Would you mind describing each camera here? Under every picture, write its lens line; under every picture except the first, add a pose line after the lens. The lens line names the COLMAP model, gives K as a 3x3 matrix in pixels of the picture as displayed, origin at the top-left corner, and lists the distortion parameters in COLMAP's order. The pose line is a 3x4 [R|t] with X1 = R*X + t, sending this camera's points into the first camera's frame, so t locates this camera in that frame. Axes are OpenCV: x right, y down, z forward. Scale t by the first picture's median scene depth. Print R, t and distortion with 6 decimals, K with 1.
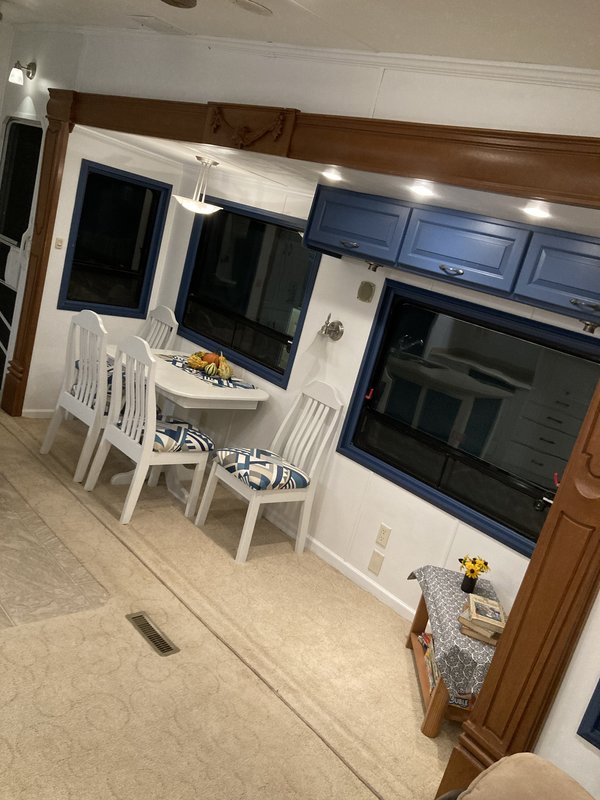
lens RADIAL K [[653.5, 0, 300.0], [0, 653.5, 400.0], [0, 0, 1]] dist [0.007102, -0.049733]
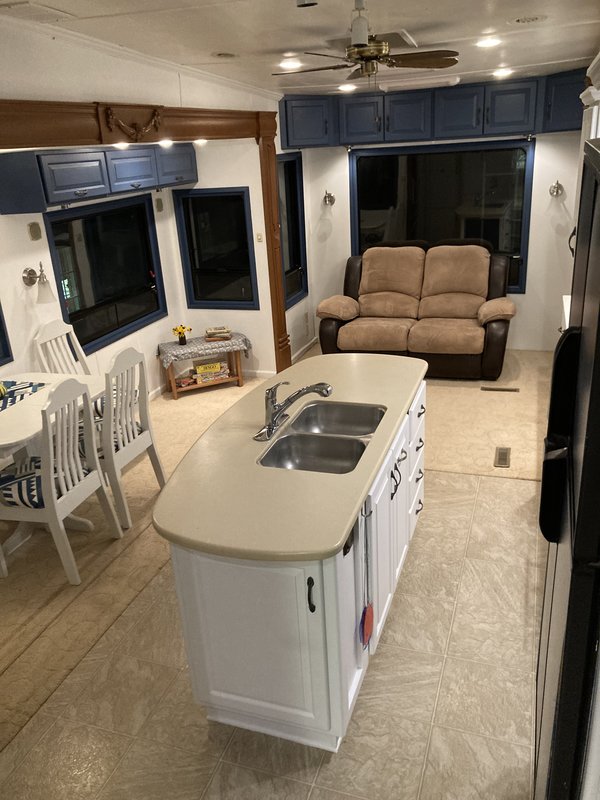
lens RADIAL K [[653.5, 0, 300.0], [0, 653.5, 400.0], [0, 0, 1]] dist [0.007102, -0.049733]
pose [[-0.429802, -0.547241, 0.718190, -1.182706], [0.146970, 0.742397, 0.653641, -0.687381], [-0.890882, 0.386488, -0.238656, 1.075775]]
